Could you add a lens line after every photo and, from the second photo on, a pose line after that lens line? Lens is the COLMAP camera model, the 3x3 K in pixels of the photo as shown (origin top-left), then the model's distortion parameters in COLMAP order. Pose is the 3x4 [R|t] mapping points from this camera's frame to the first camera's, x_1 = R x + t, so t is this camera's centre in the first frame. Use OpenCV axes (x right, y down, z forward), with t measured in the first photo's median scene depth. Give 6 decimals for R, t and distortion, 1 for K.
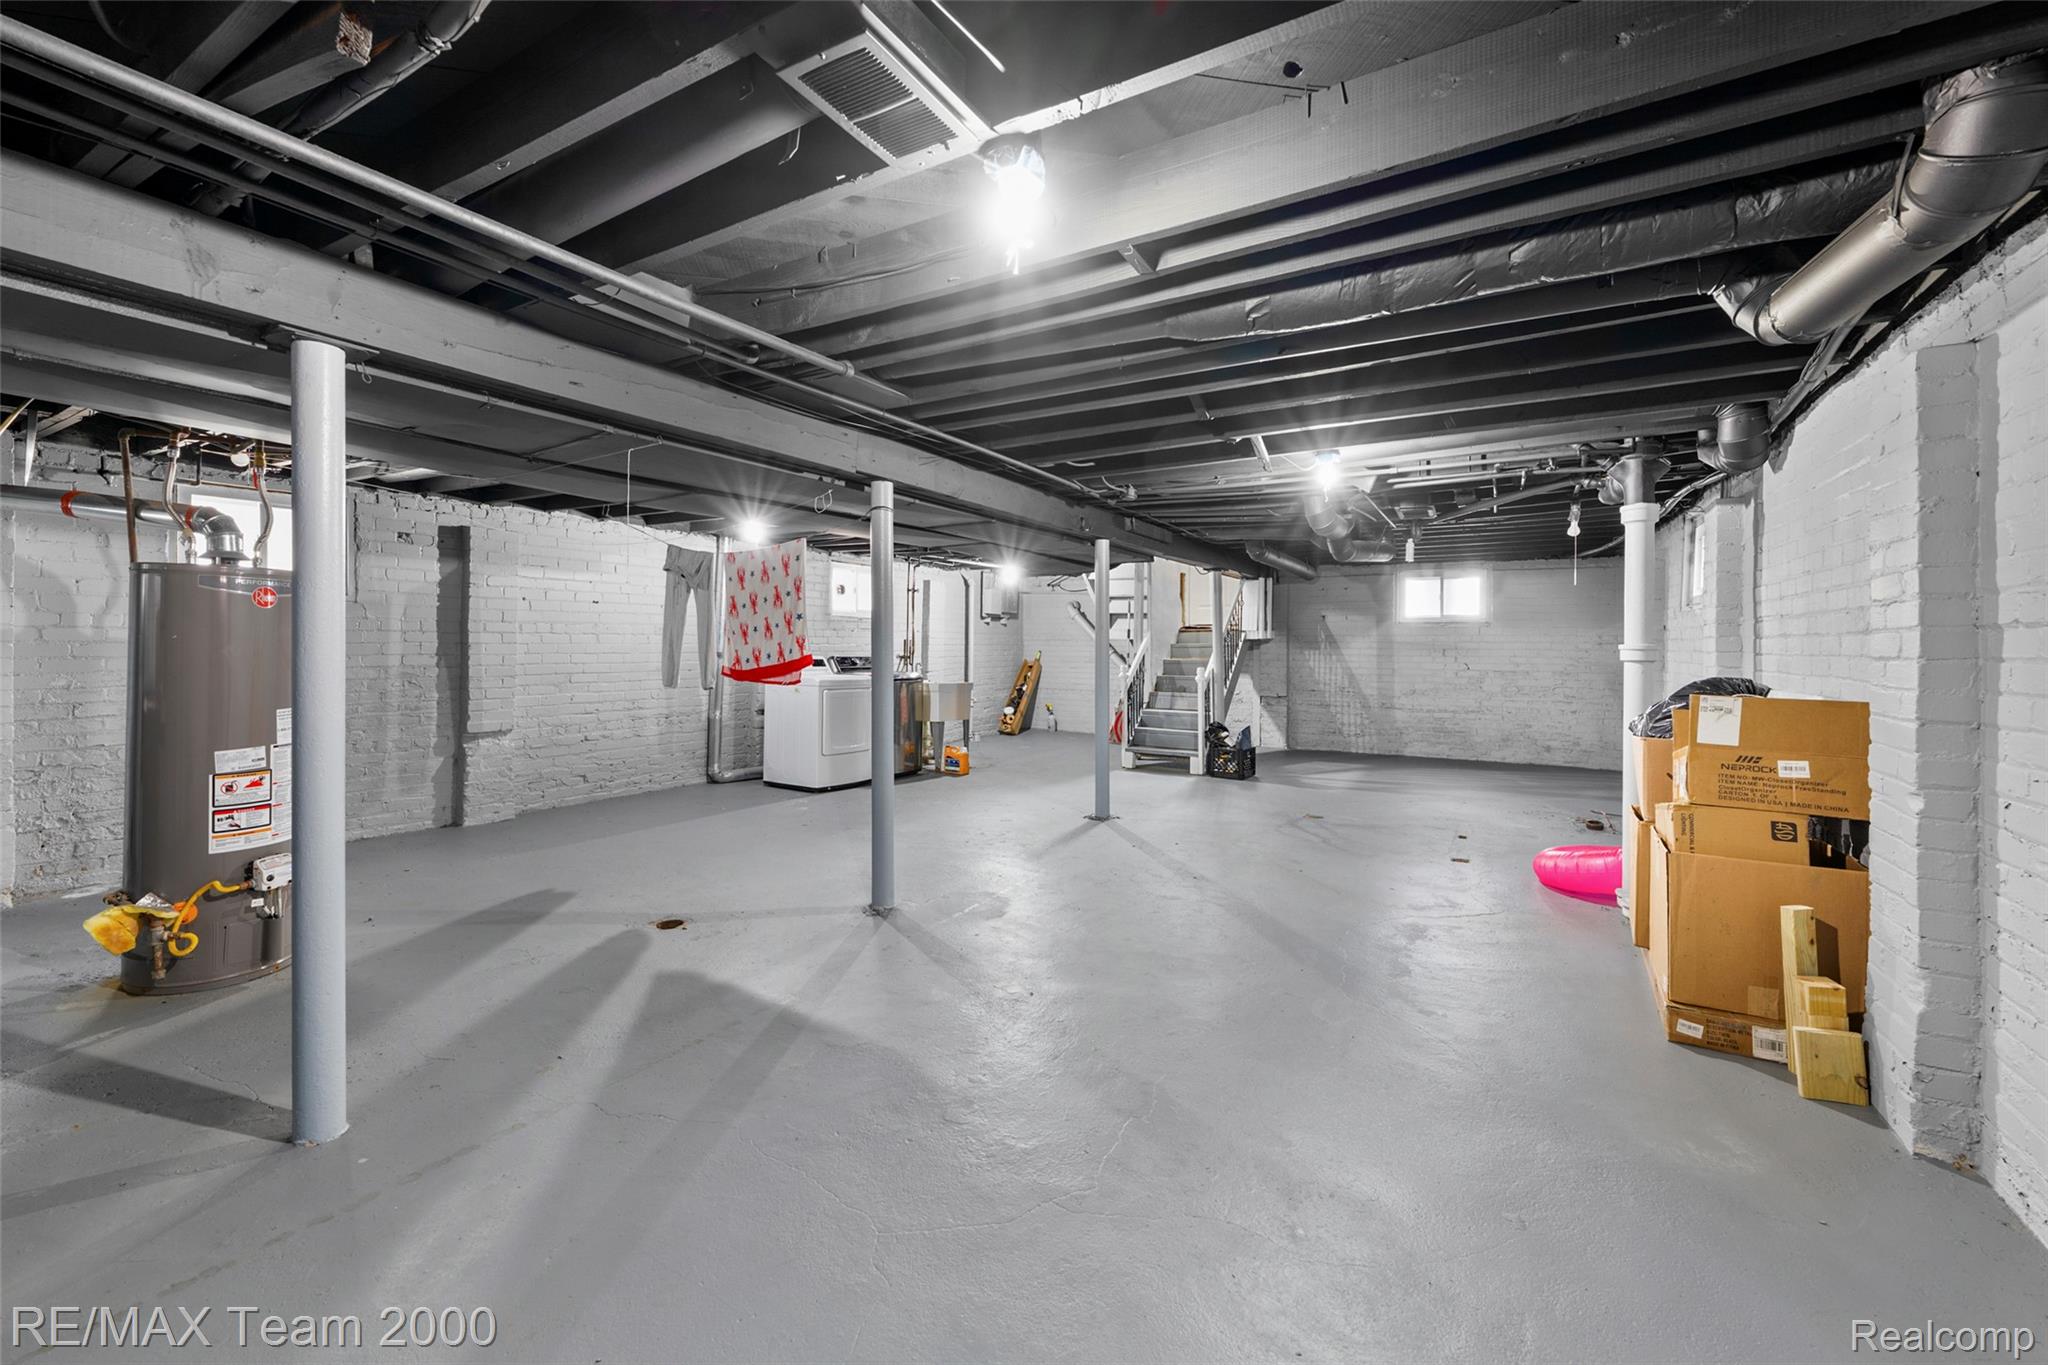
lens RADIAL K [[830.9, 0, 1033.6], [0, 830.9, 677.6], [0, 0, 1]] dist [0.003485, 0.000173]
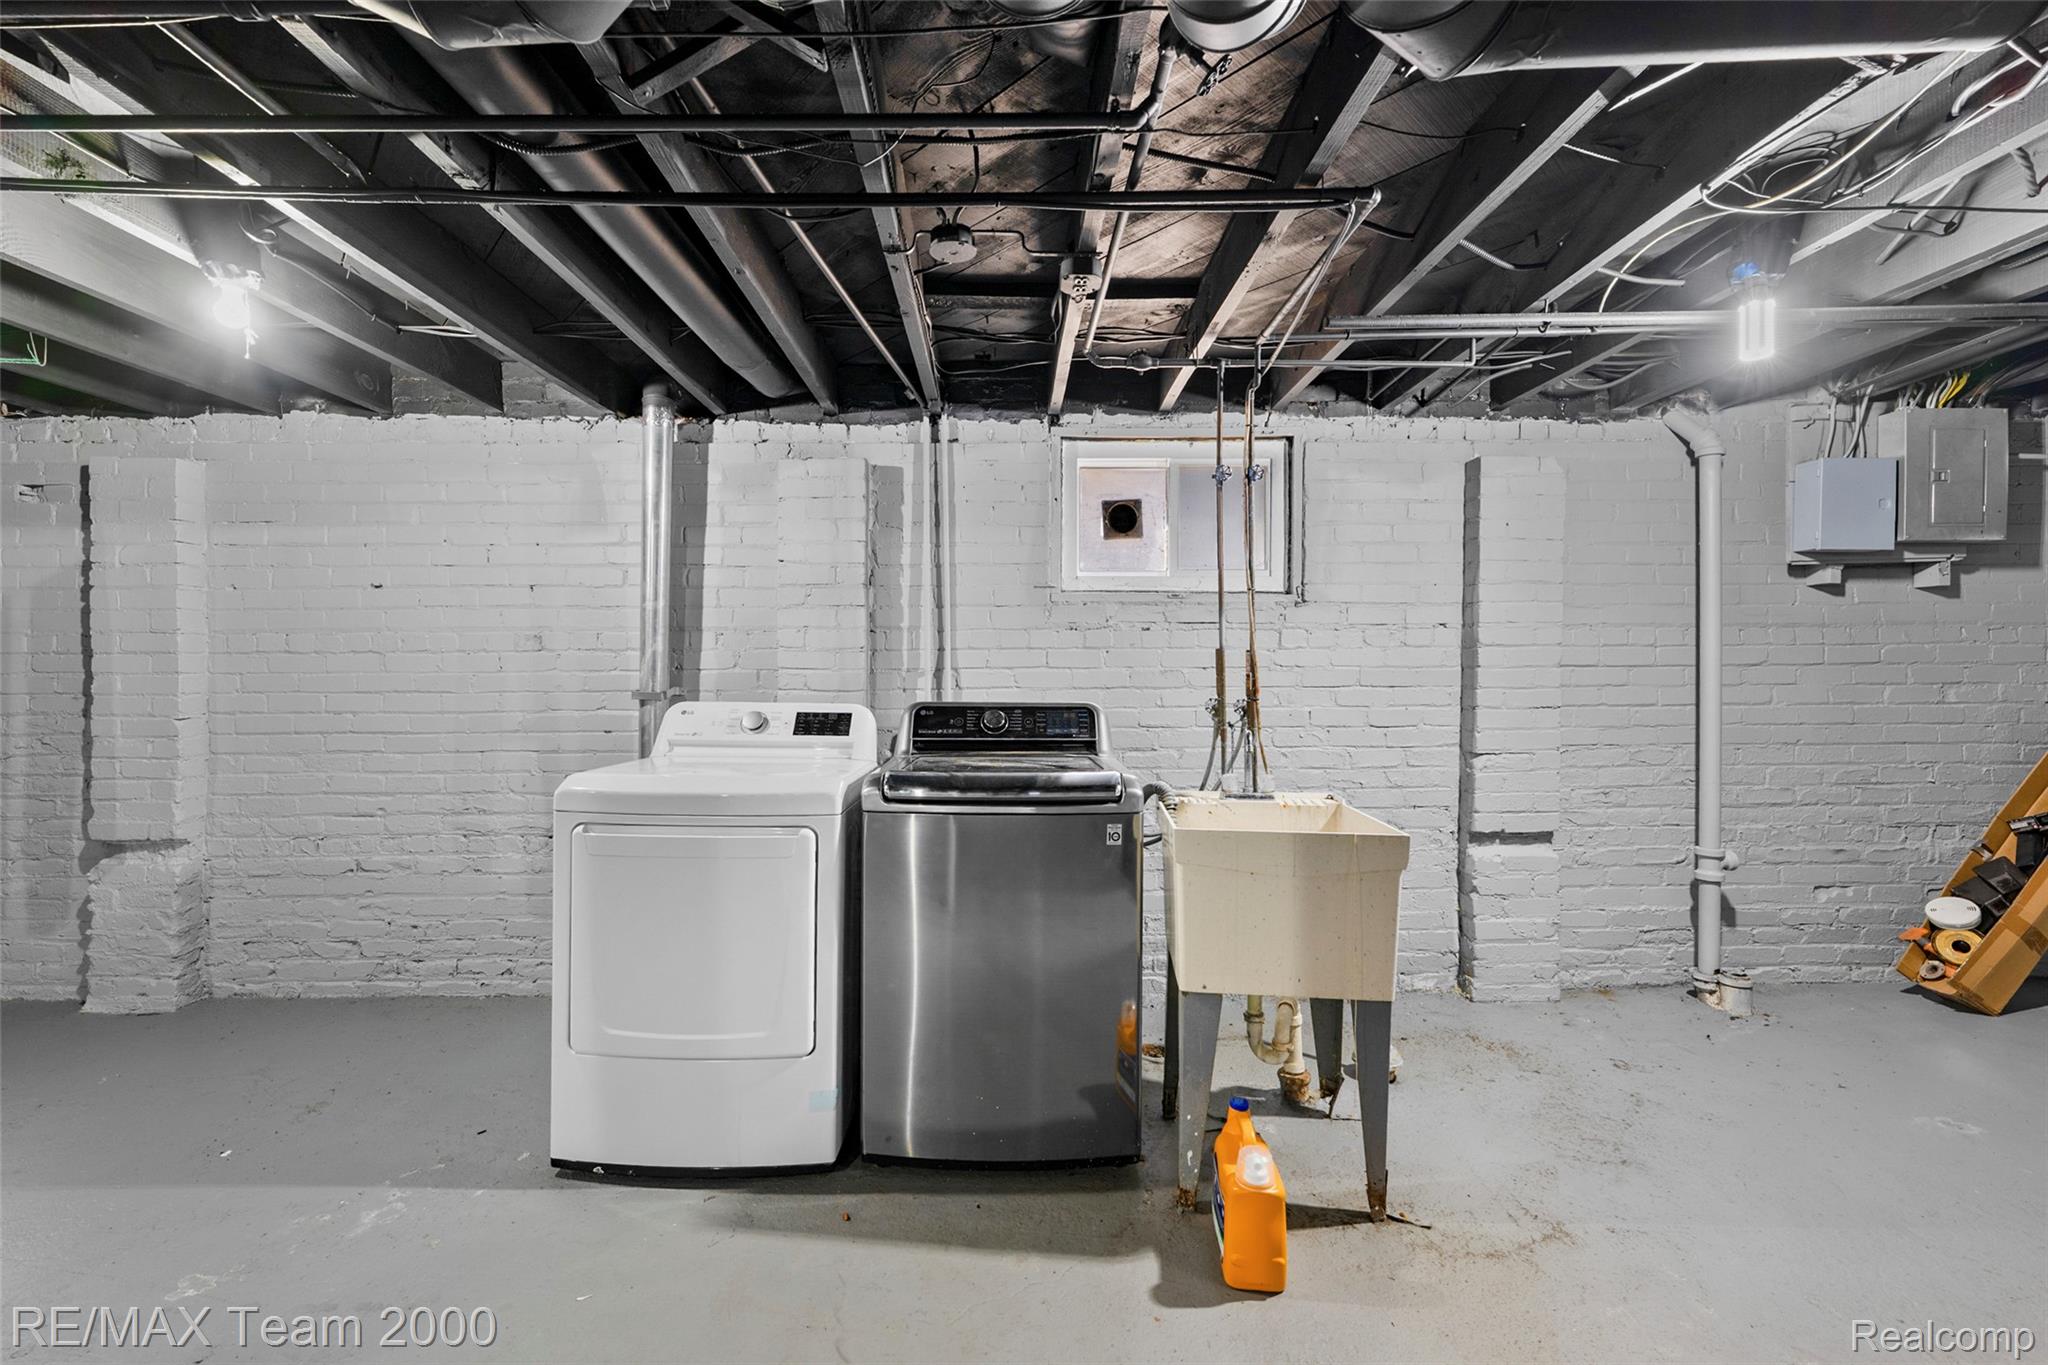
lens RADIAL K [[830.9, 0, 1033.6], [0, 830.9, 677.6], [0, 0, 1]] dist [0.003485, 0.000173]
pose [[0.513011, -0.010015, -0.858324, 0.081564], [-0.026357, 0.999277, -0.027413, -0.032779], [0.857977, 0.036686, 0.512376, 1.027780]]
